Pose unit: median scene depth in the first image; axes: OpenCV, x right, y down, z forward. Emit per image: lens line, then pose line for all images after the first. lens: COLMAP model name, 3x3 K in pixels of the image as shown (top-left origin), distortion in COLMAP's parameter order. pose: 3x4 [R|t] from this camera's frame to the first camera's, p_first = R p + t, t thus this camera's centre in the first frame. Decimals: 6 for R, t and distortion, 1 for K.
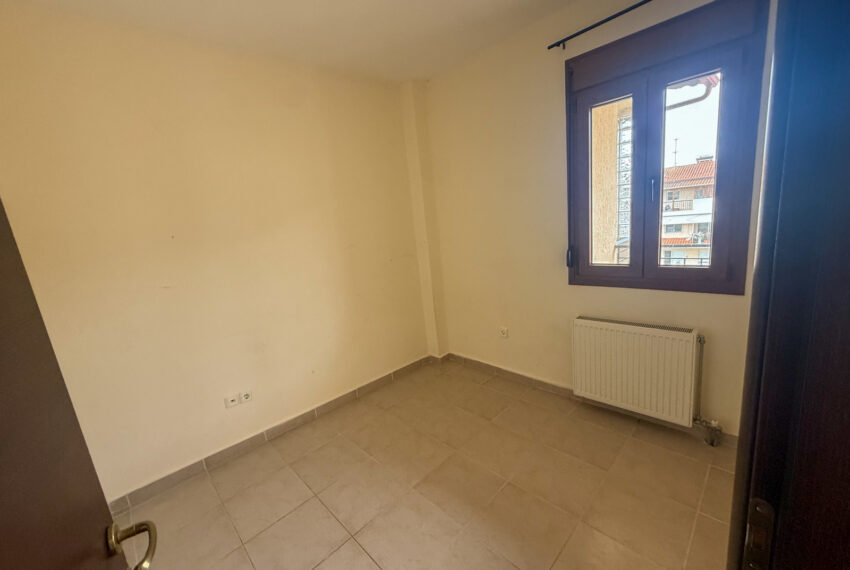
lens RADIAL K [[338.1, 0, 425.0], [0, 338.1, 283.1], [0, 0, 1]] dist [-0.000763, 0.000021]
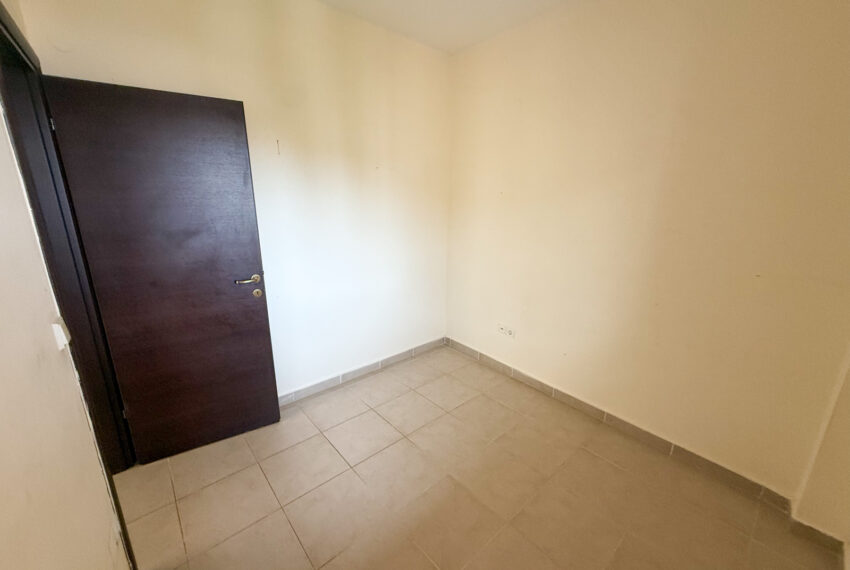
lens RADIAL K [[338.1, 0, 419.5], [0, 338.1, 283.6], [0, 0, 1]] dist [-0.000763, 0.000021]
pose [[-0.061443, 0.341903, -0.937724, 0.567412], [-0.196922, 0.916880, 0.347206, -0.178782], [0.978492, 0.205992, 0.010992, 0.651559]]
